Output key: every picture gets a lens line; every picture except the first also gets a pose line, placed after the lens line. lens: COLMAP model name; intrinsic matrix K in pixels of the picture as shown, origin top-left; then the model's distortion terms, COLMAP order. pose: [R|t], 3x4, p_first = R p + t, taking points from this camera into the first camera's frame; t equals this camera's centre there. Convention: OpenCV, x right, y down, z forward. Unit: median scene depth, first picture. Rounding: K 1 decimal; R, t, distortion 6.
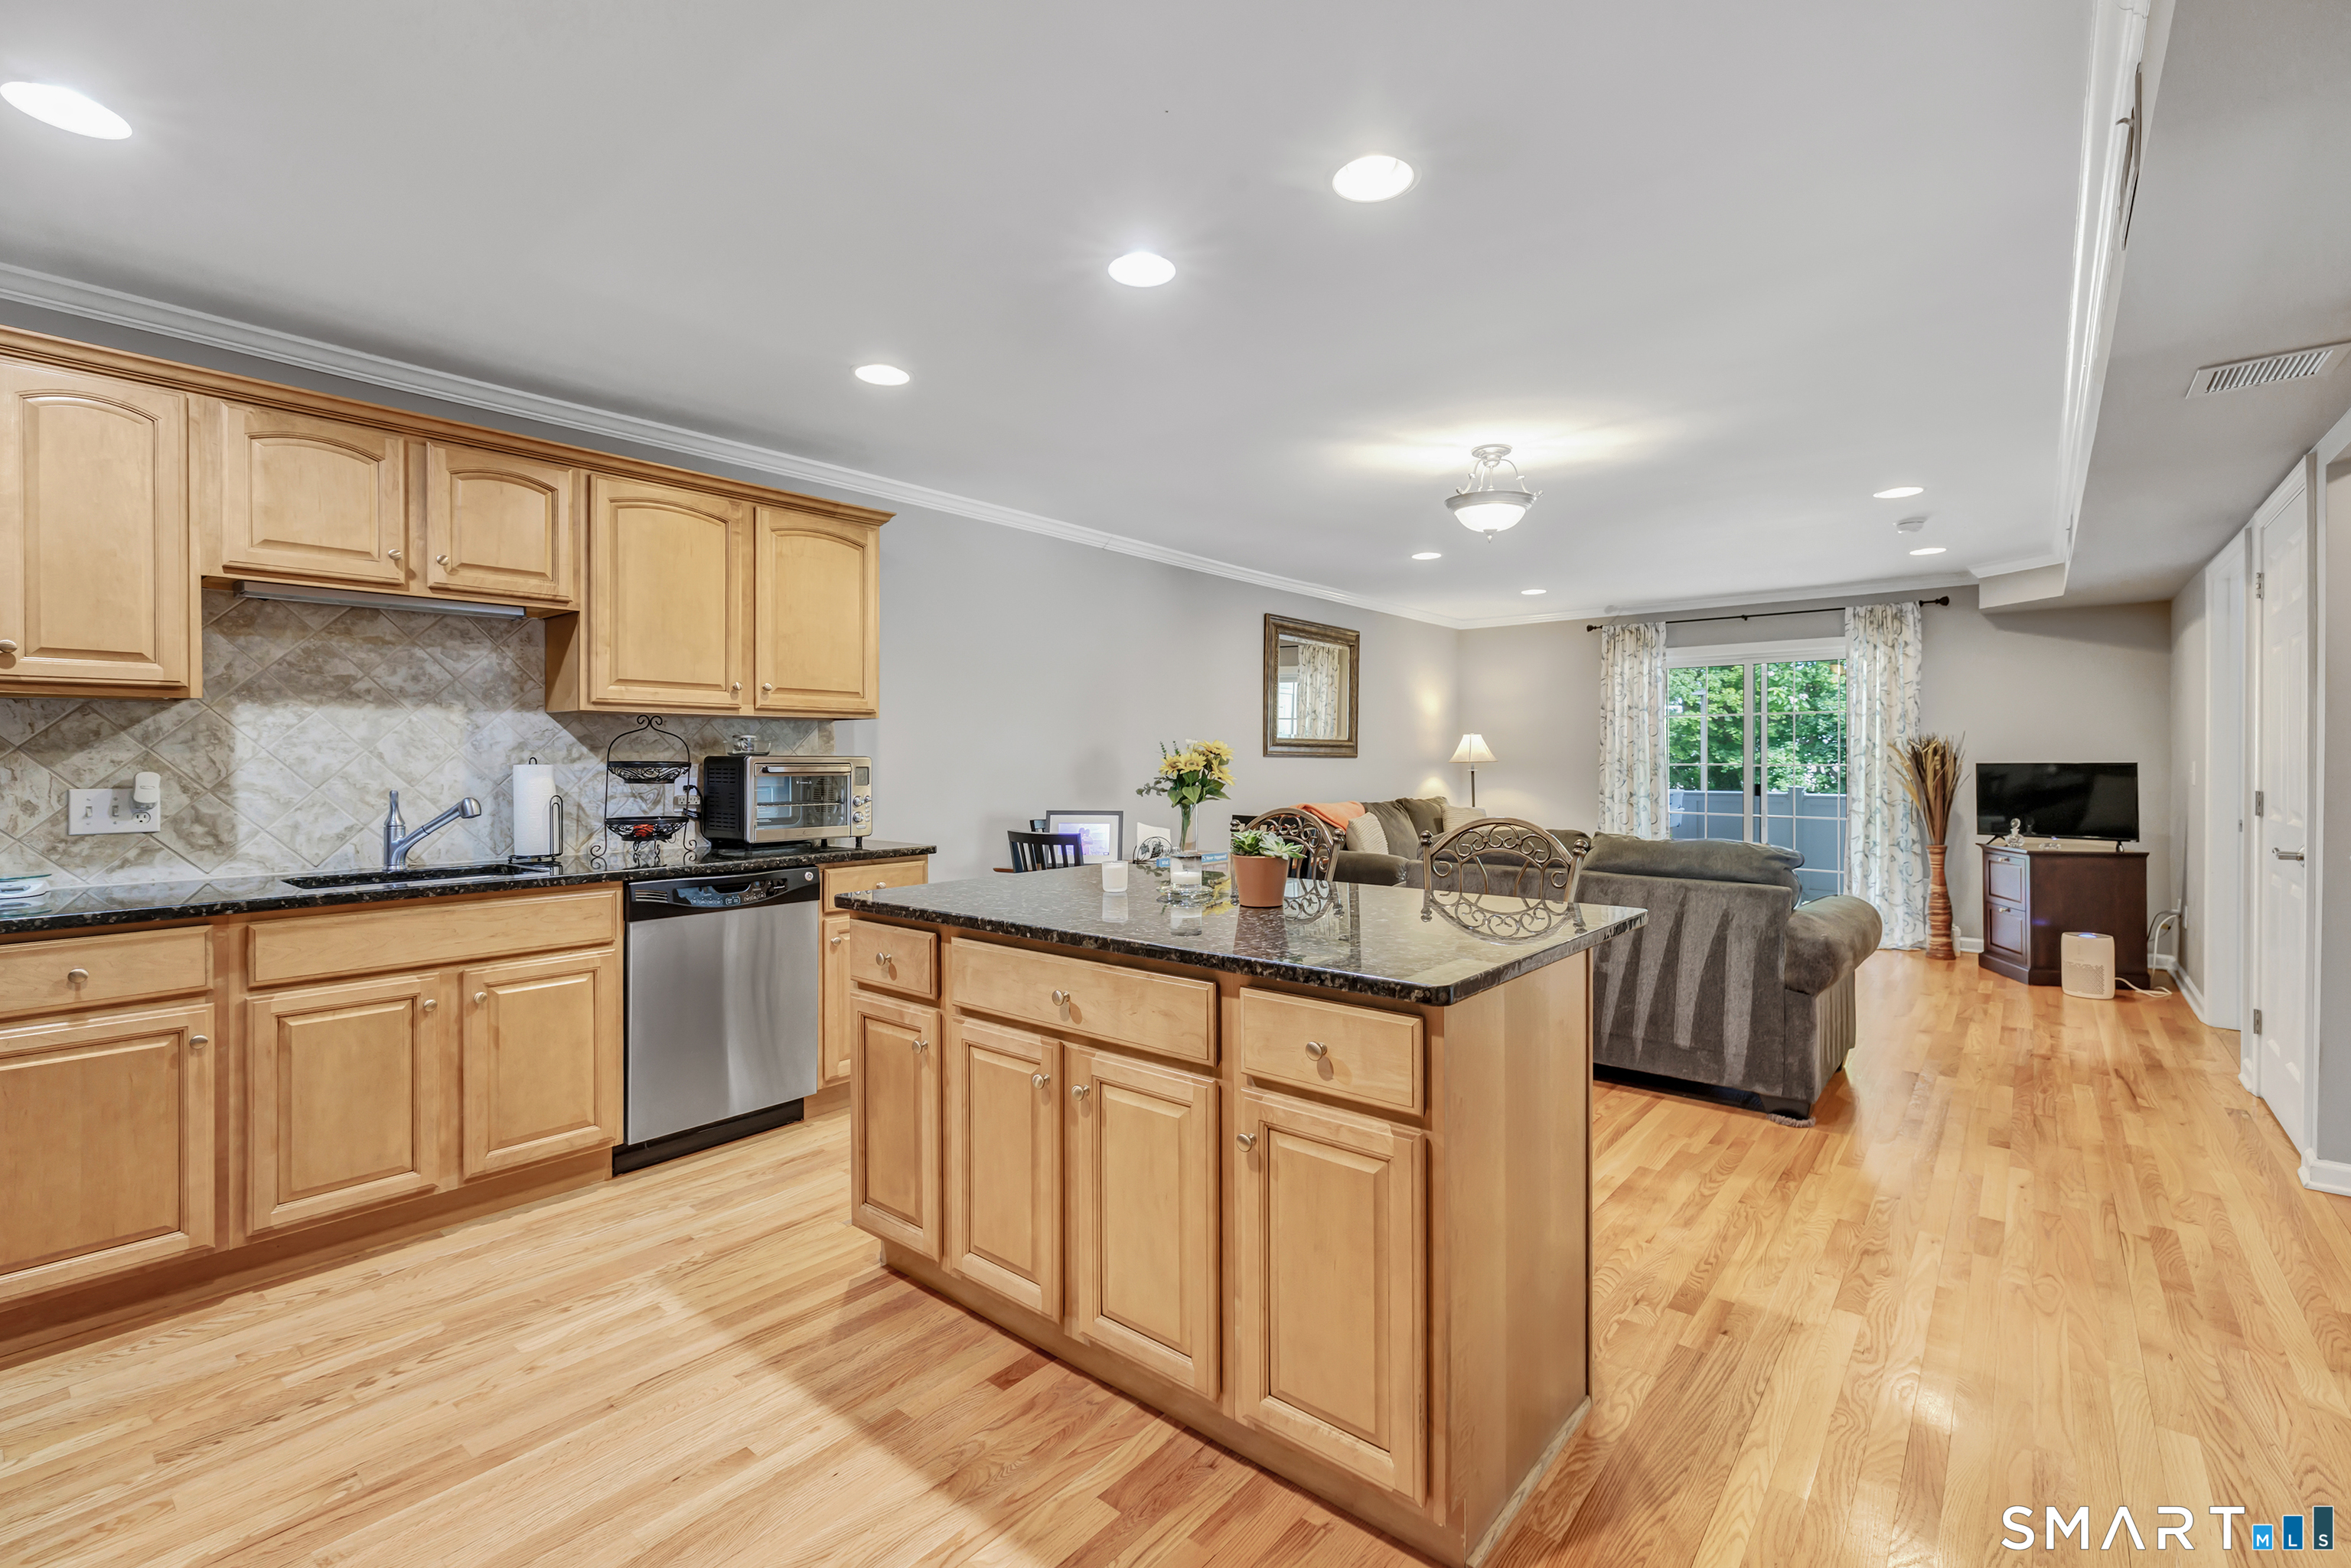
lens RADIAL K [[1021.8, 0, 1172.7], [0, 1021.8, 761.2], [0, 0, 1]] dist [0.000864, 0.000529]
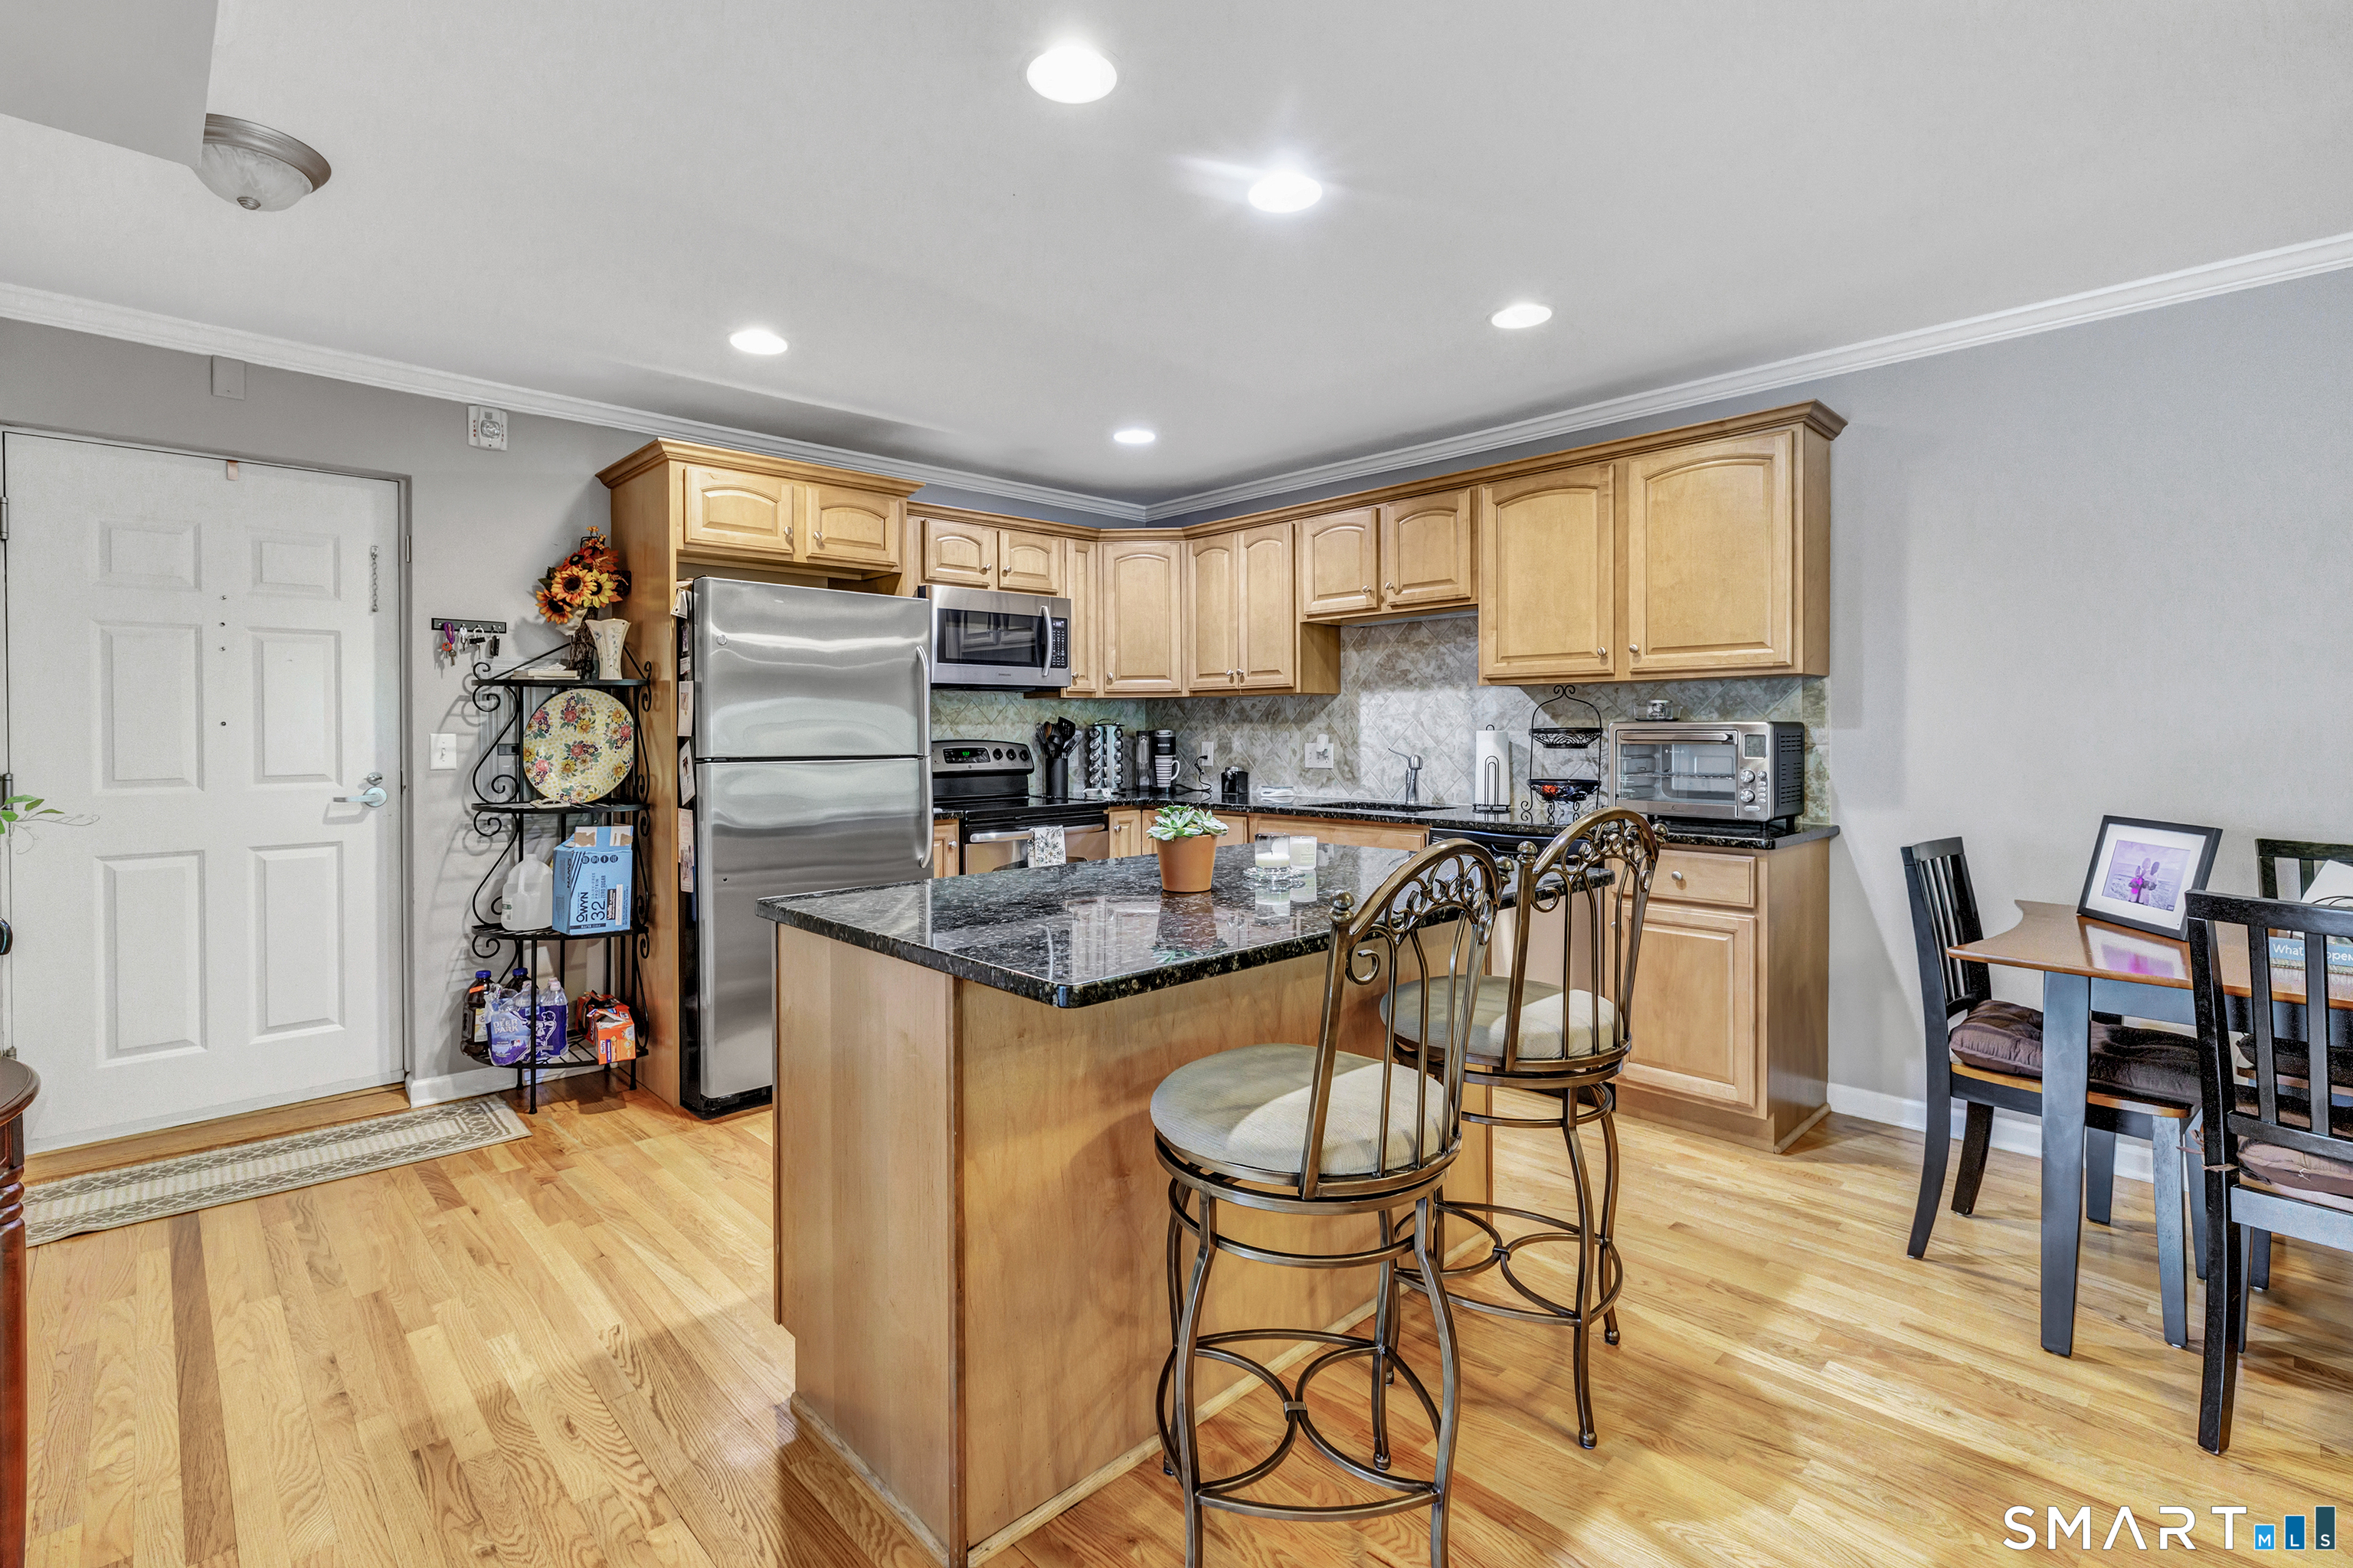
lens RADIAL K [[1069.1, 0, 1149.8], [0, 1069.1, 735.1], [0, 0, 1]] dist [0.000037, 0.000272]
pose [[-0.116435, 0.008146, -0.993165, 0.782480], [0.003026, 0.999965, 0.007847, -0.002876], [0.993194, -0.002092, -0.116456, 0.826222]]
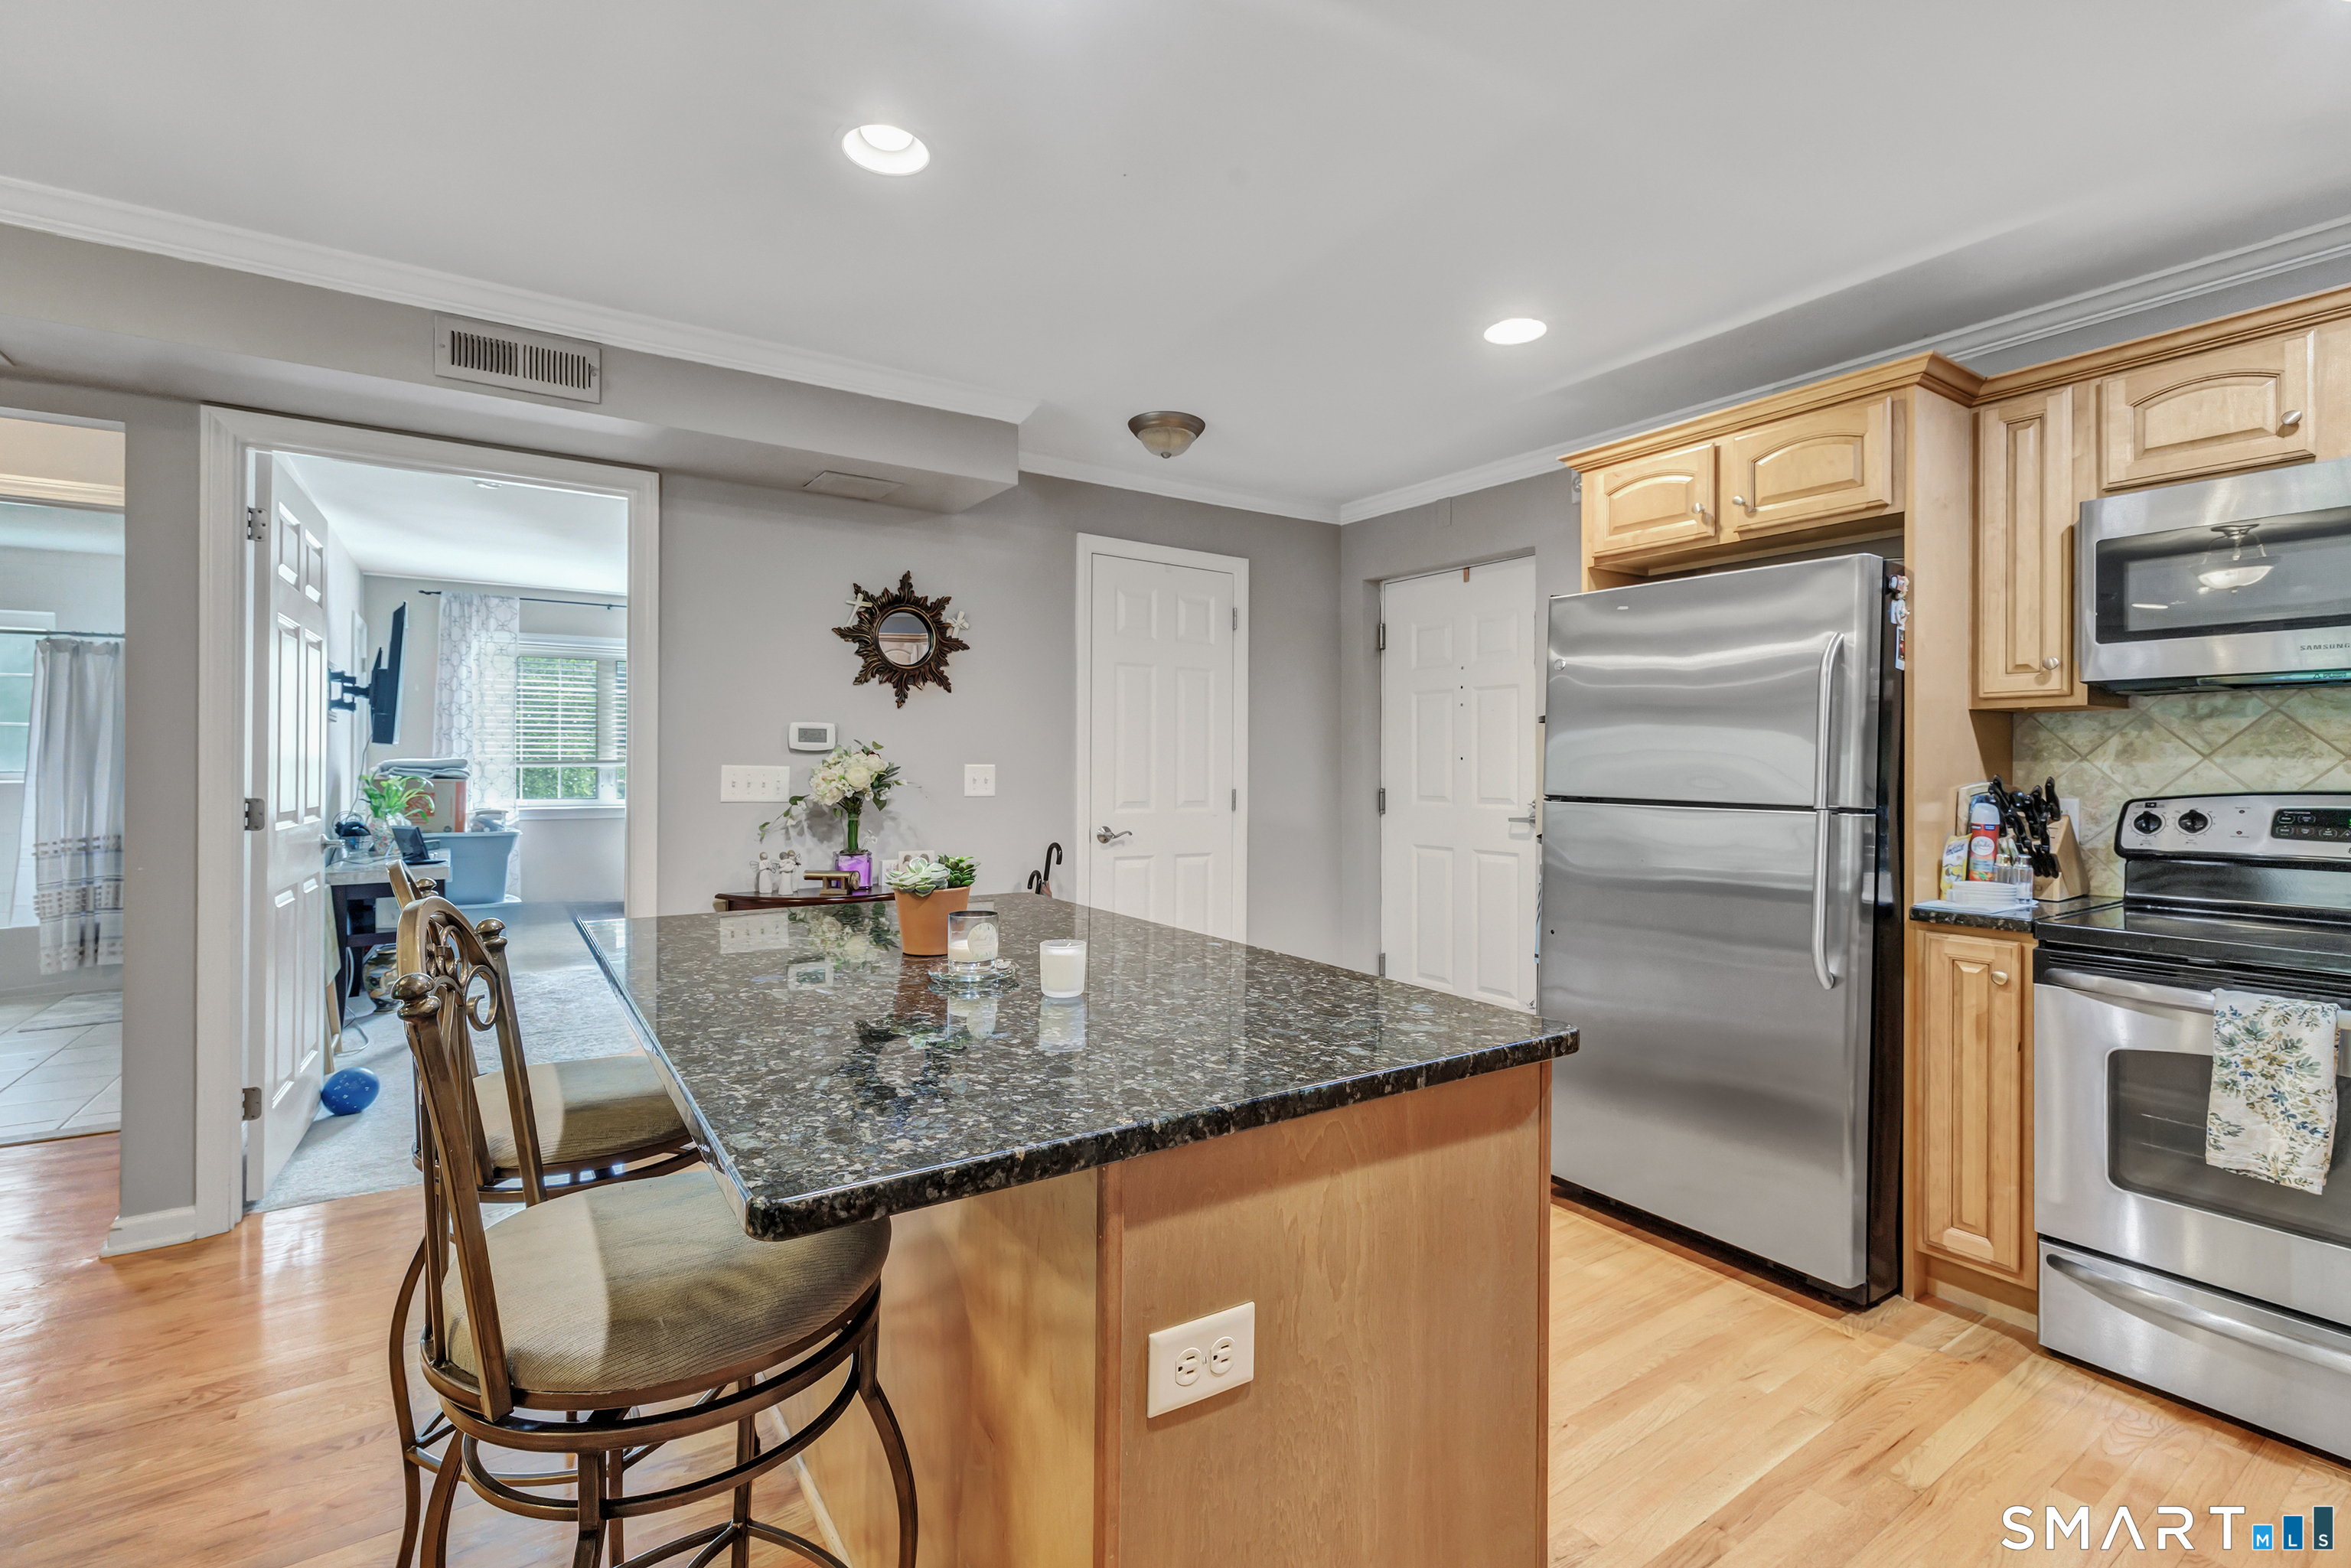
lens RADIAL K [[1042.6, 0, 1180.4], [0, 1042.6, 770.0], [0, 0, 1]] dist [-0.001236, 0.000189]
pose [[-0.961186, -0.006445, 0.275827, -0.240958], [-0.003803, 0.999942, 0.010110, -0.004950], [-0.275876, 0.008669, -0.961154, 1.303713]]
